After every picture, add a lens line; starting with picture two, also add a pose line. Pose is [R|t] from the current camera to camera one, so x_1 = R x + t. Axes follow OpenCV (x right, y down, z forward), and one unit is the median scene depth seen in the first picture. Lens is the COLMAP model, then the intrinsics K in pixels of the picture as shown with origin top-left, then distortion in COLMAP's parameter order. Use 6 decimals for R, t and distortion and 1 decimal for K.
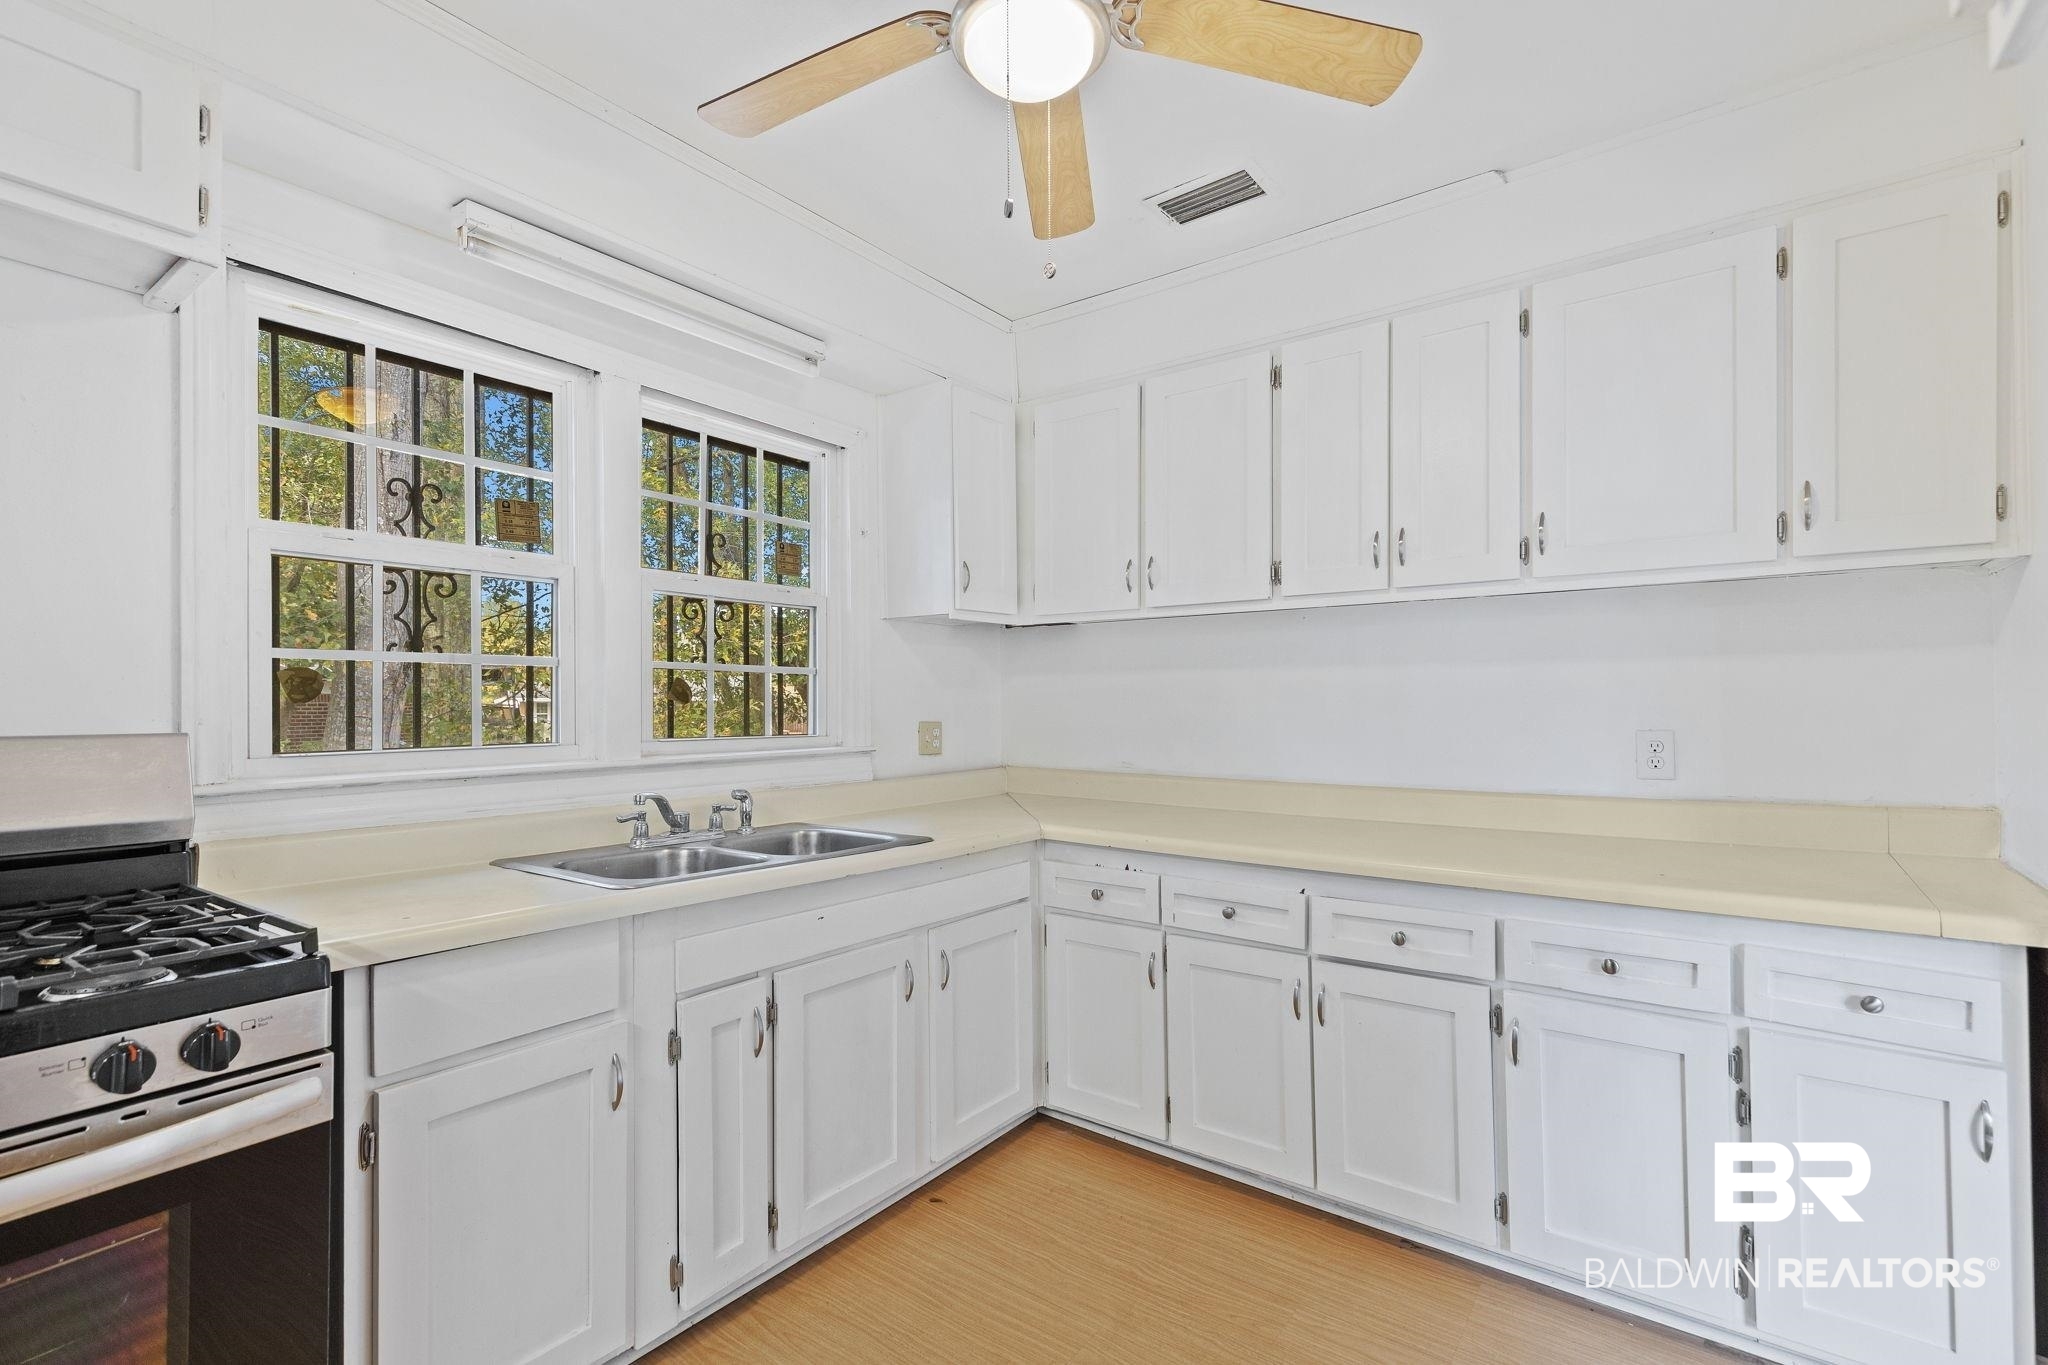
lens RADIAL K [[913.0, 0, 1023.9], [0, 913.0, 701.8], [0, 0, 1]] dist [0.000074, -0.000029]
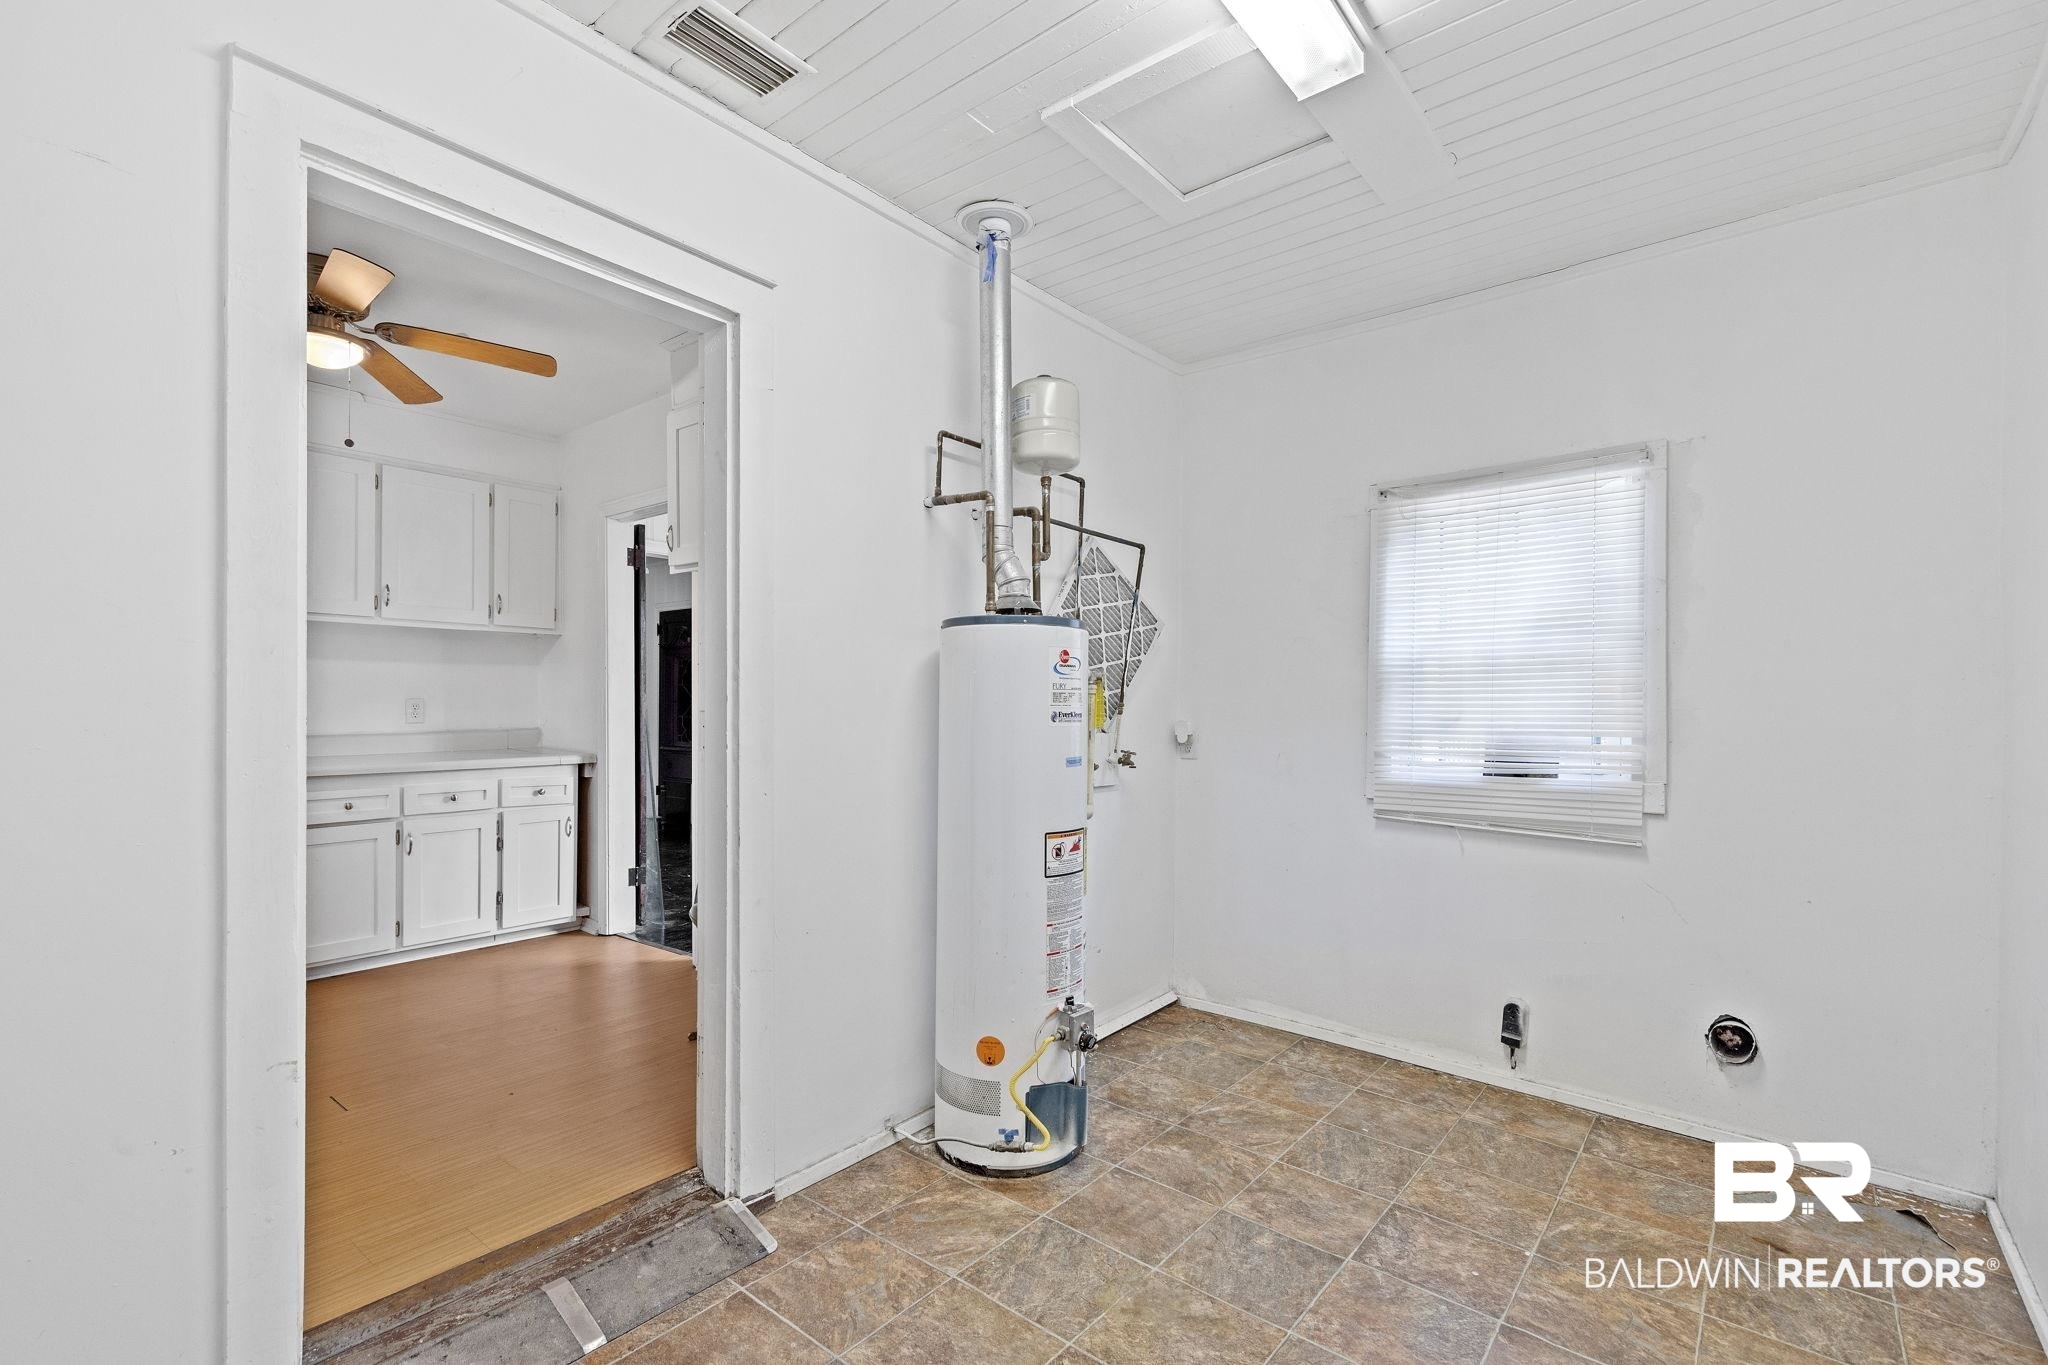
lens RADIAL K [[913.0, 0, 1023.9], [0, 913.0, 701.8], [0, 0, 1]] dist [0.000074, -0.000029]
pose [[0.041734, 0.001131, 0.999128, -1.518424], [-0.010024, 0.999950, -0.000713, 0.033516], [-0.999078, -0.009985, 0.041743, -0.502903]]
